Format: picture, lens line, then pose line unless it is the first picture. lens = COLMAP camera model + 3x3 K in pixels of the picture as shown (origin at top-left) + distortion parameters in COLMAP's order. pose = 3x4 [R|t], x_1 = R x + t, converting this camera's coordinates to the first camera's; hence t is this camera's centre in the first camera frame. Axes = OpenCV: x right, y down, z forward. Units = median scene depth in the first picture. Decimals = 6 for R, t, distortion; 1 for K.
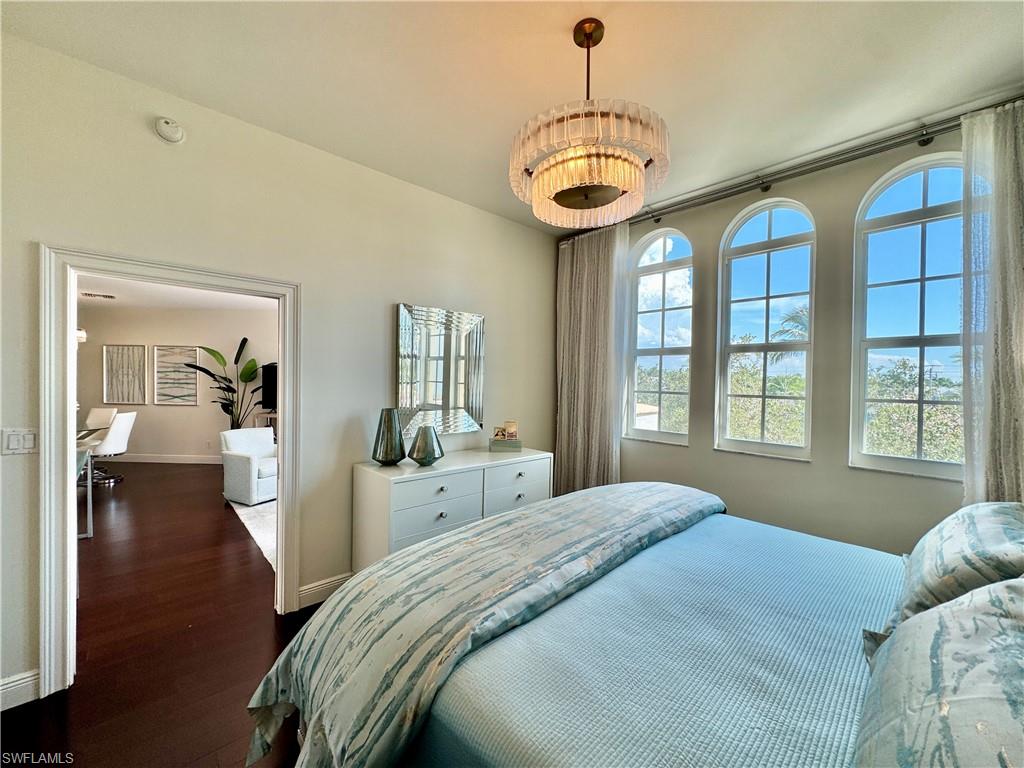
lens RADIAL K [[408.2, 0, 513.4], [0, 408.2, 386.3], [0, 0, 1]] dist [-0.002423, 0.000727]
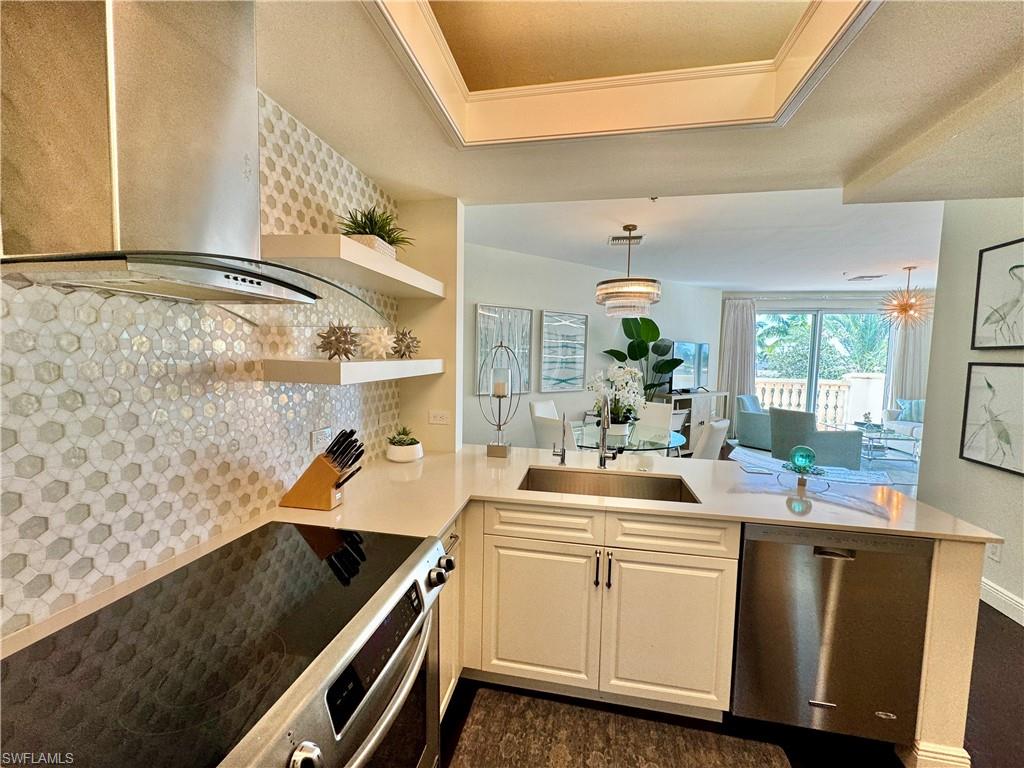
lens RADIAL K [[408.2, 0, 512.6], [0, 408.2, 384.9], [0, 0, 1]] dist [-0.002423, 0.000727]
pose [[0.808592, -0.046706, 0.586513, -1.387121], [0.003453, 0.997204, 0.074649, -0.023508], [-0.588360, -0.058336, 0.806492, 0.473045]]
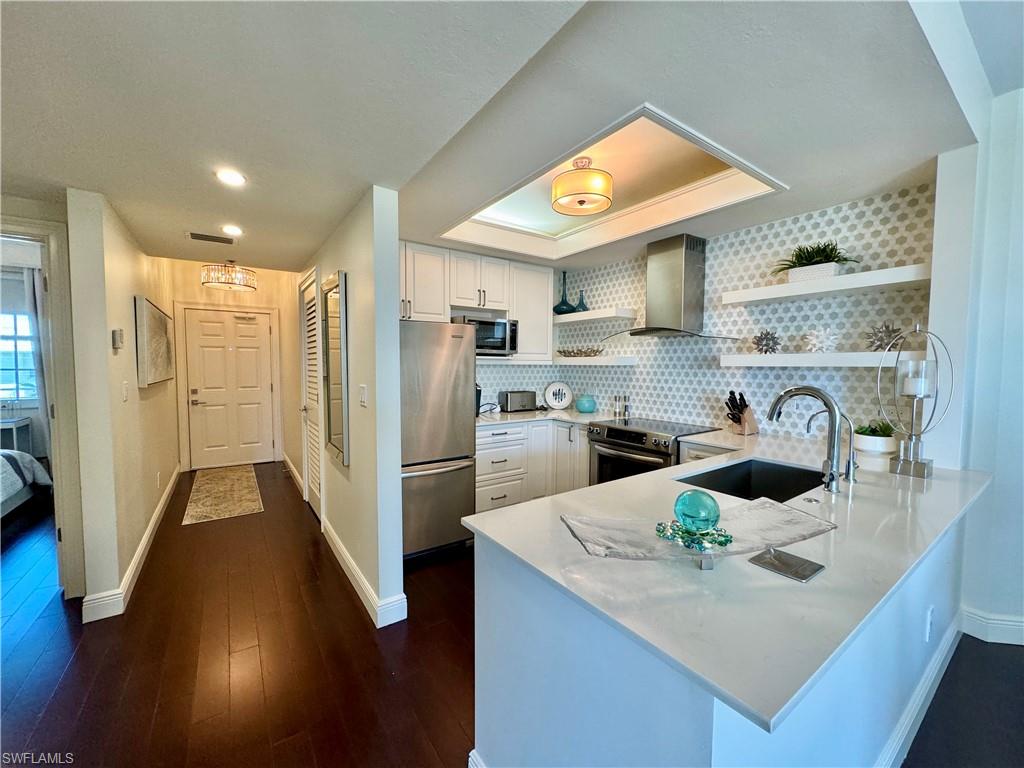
lens RADIAL K [[408.2, 0, 511.1], [0, 408.2, 385.5], [0, 0, 1]] dist [-0.002423, 0.000727]
pose [[-0.136251, 0.032812, -0.990131, -0.911223], [-0.019075, 0.999179, 0.035737, -0.000187], [0.990491, 0.023756, -0.135514, 0.532604]]
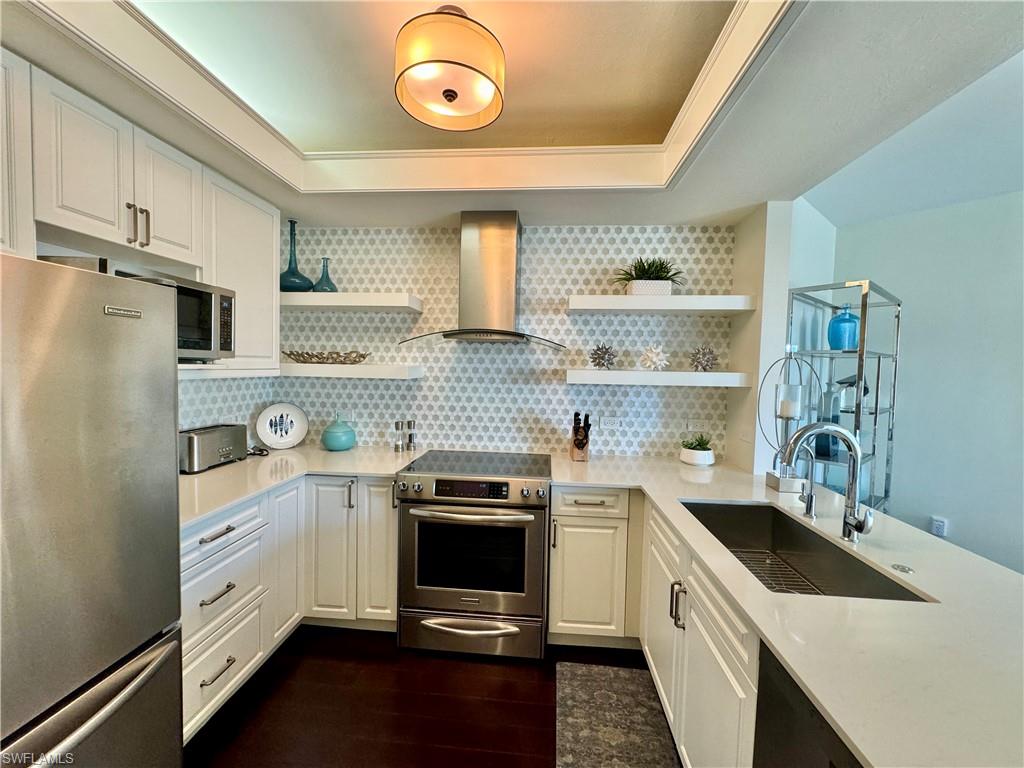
lens RADIAL K [[408.2, 0, 512.3], [0, 408.2, 385.3], [0, 0, 1]] dist [-0.002423, 0.000727]
pose [[0.672805, 0.031816, -0.739136, -1.120788], [-0.018227, 0.999484, 0.026432, -0.015177], [0.739595, -0.004311, 0.673038, 0.423707]]
